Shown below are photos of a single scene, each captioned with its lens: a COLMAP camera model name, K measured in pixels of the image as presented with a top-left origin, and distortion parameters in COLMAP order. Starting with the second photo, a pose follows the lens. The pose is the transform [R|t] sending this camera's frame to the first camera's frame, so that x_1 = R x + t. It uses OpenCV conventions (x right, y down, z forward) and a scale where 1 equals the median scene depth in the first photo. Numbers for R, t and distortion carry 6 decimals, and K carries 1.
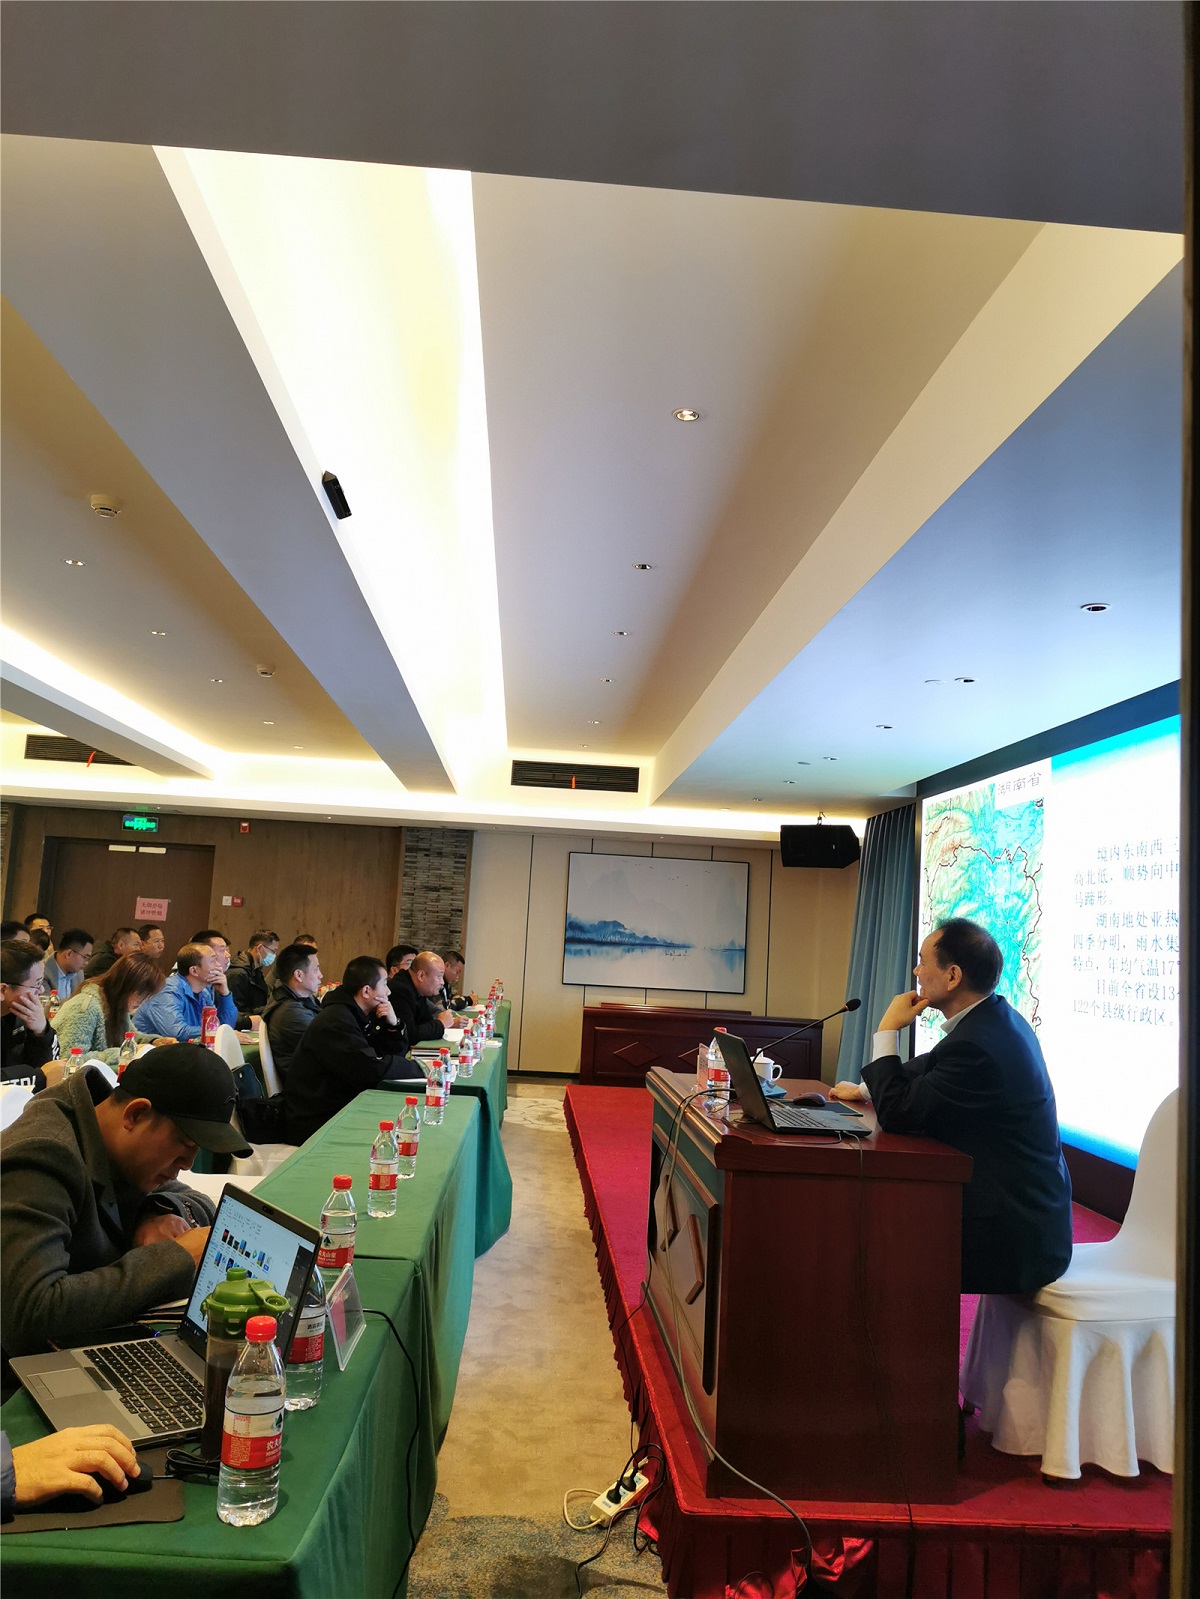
lens RADIAL K [[1287.3, 0, 600.0], [0, 1287.3, 799.5], [0, 0, 1]] dist [0.003171, 0.001011]
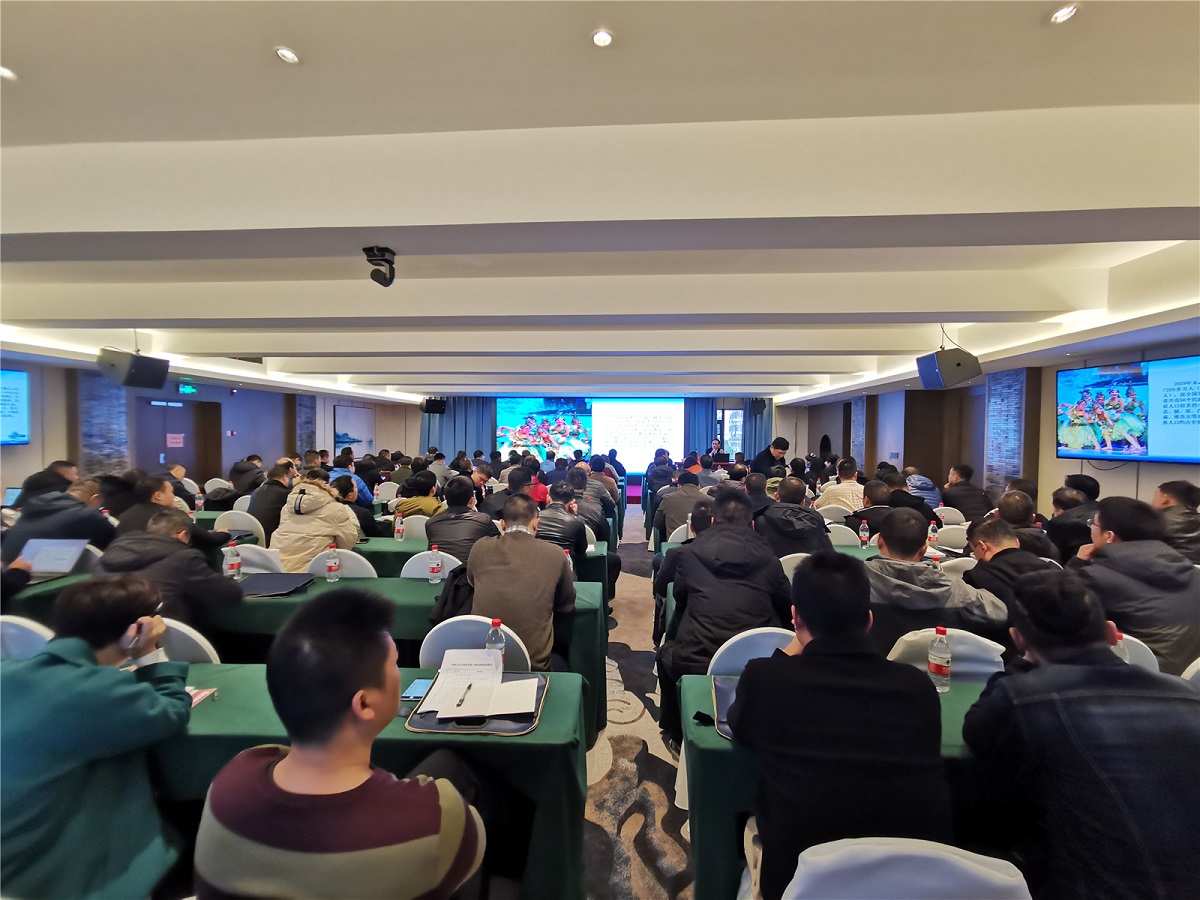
lens RADIAL K [[562.3, 0, 600.0], [0, 562.3, 450.0], [0, 0, 1]] dist [0.034620, 0.000261]
pose [[0.143244, -0.082115, 0.986275, -1.004345], [-0.102373, 0.989977, 0.097291, -0.029492], [-0.984378, -0.114904, 0.133402, 0.375228]]
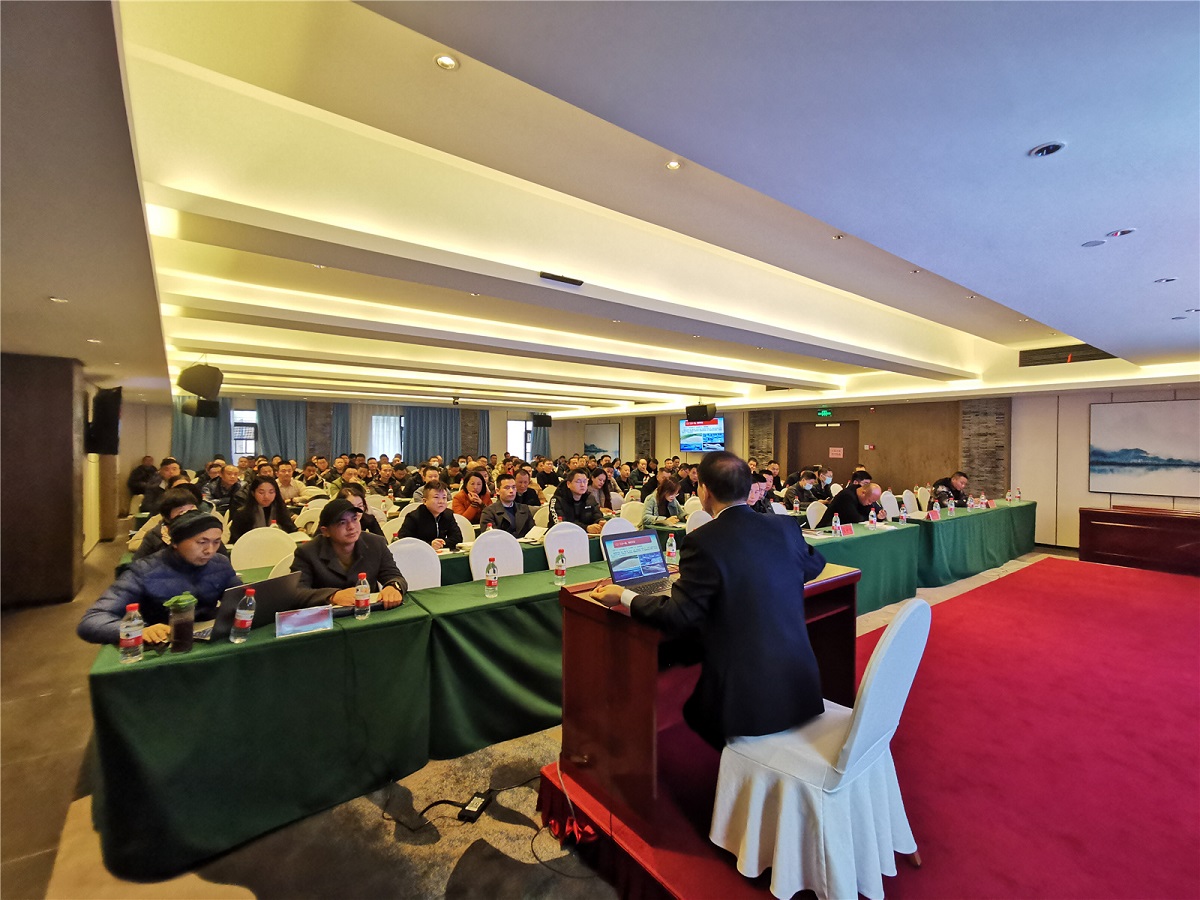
lens RADIAL K [[562.3, 0, 600.0], [0, 562.3, 450.0], [0, 0, 1]] dist [0.034620, 0.000261]
pose [[0.554951, -0.041602, -0.830842, 0.214743], [0.111049, 0.993515, 0.024427, 0.014883], [0.824437, -0.105820, 0.555972, 0.161335]]
